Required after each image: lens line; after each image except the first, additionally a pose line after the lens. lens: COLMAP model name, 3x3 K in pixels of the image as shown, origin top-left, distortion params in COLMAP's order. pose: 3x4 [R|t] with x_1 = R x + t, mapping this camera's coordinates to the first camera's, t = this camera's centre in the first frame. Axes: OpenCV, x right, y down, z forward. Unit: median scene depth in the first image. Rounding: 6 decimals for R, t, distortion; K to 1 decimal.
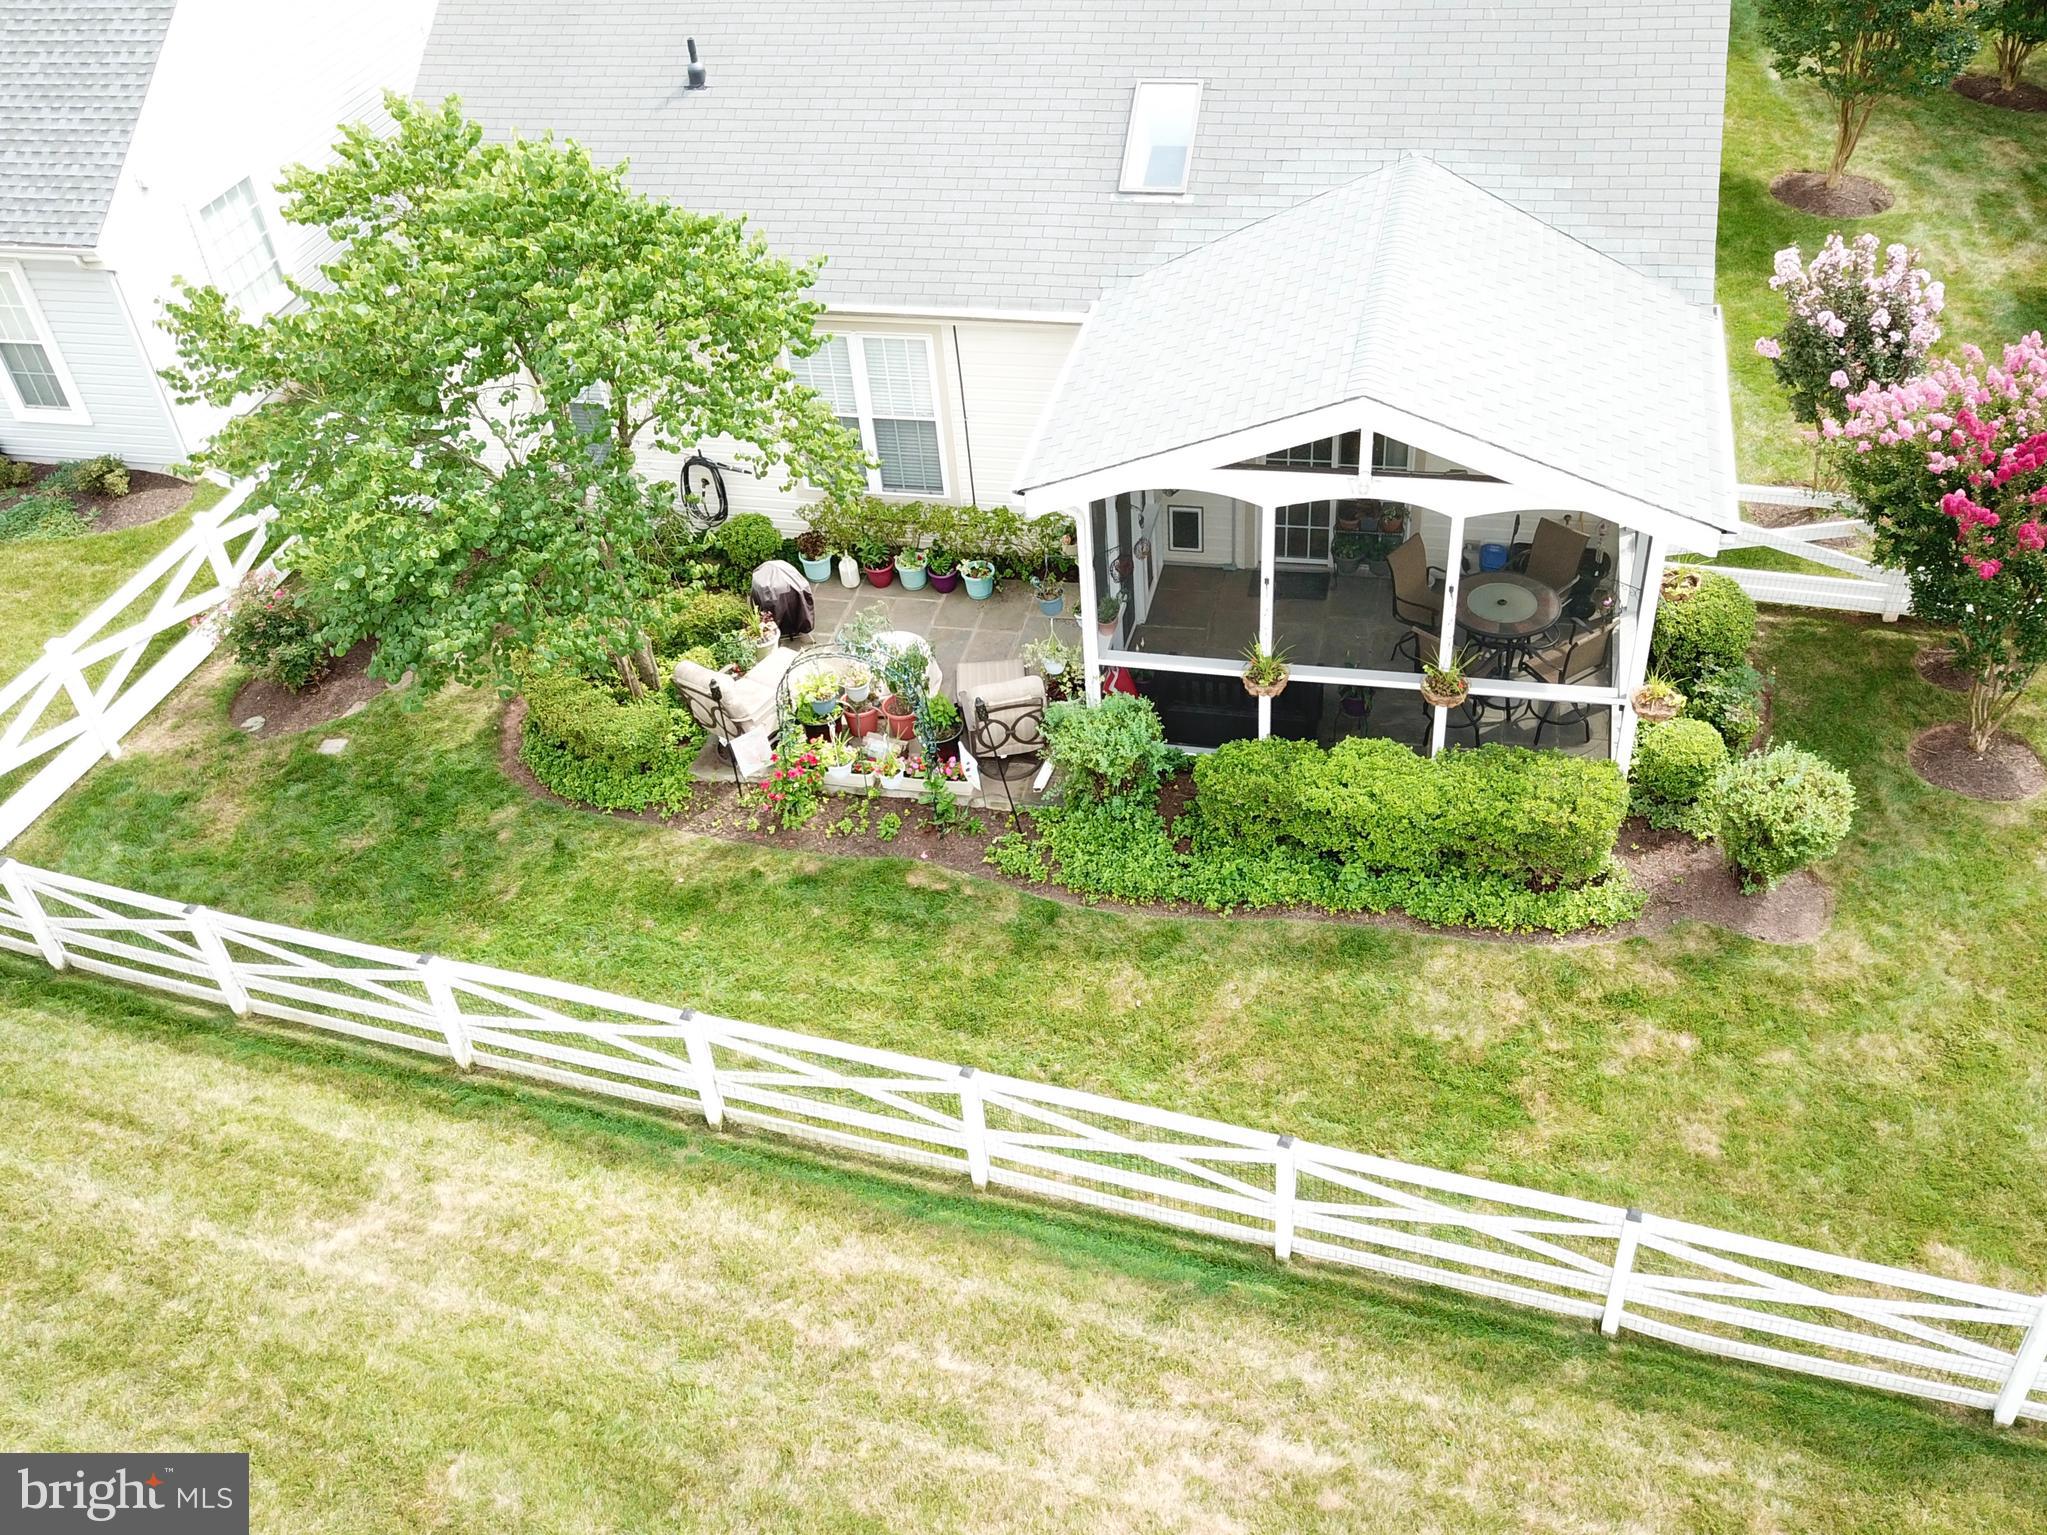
lens RADIAL K [[1826.2, 0, 1009.6], [0, 1826.2, 780.8], [0, 0, 1]] dist [-0.002359, 0.010353]
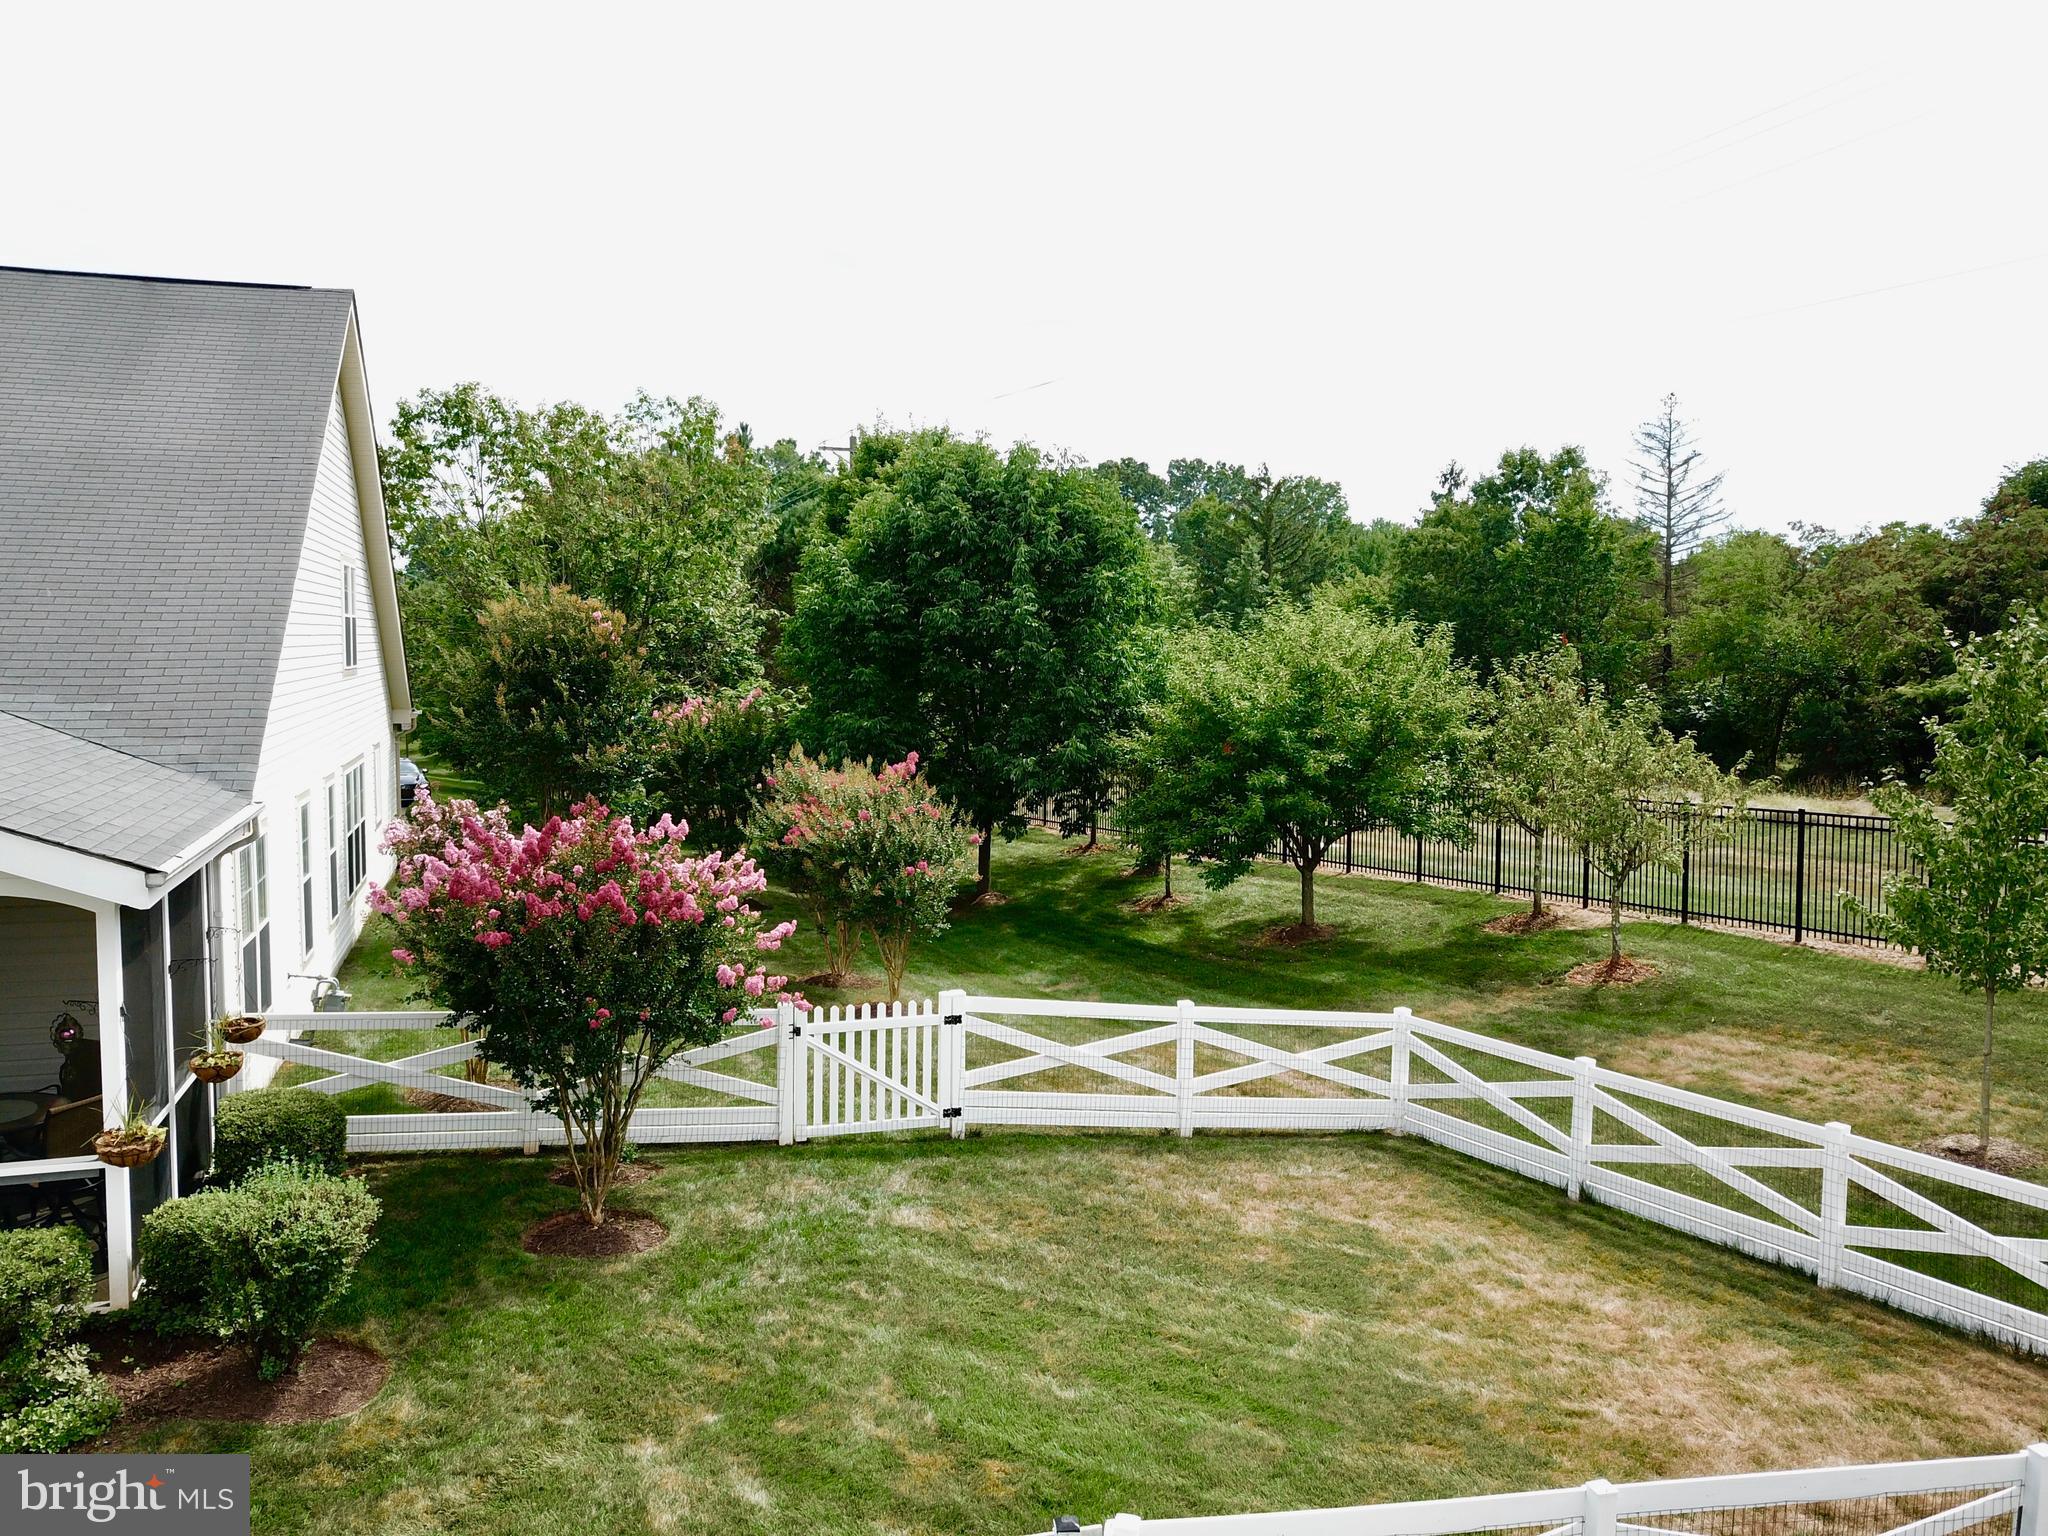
lens RADIAL K [[1576.6, 0, 1009.6], [0, 1576.6, 777.7], [0, 0, 1]] dist [-0.003849, 0.014503]
pose [[0.859347, 0.045241, 0.509387, 0.307447], [0.258562, 0.820946, -0.509111, 0.259329], [-0.441212, 0.569211, 0.693780, 0.249768]]
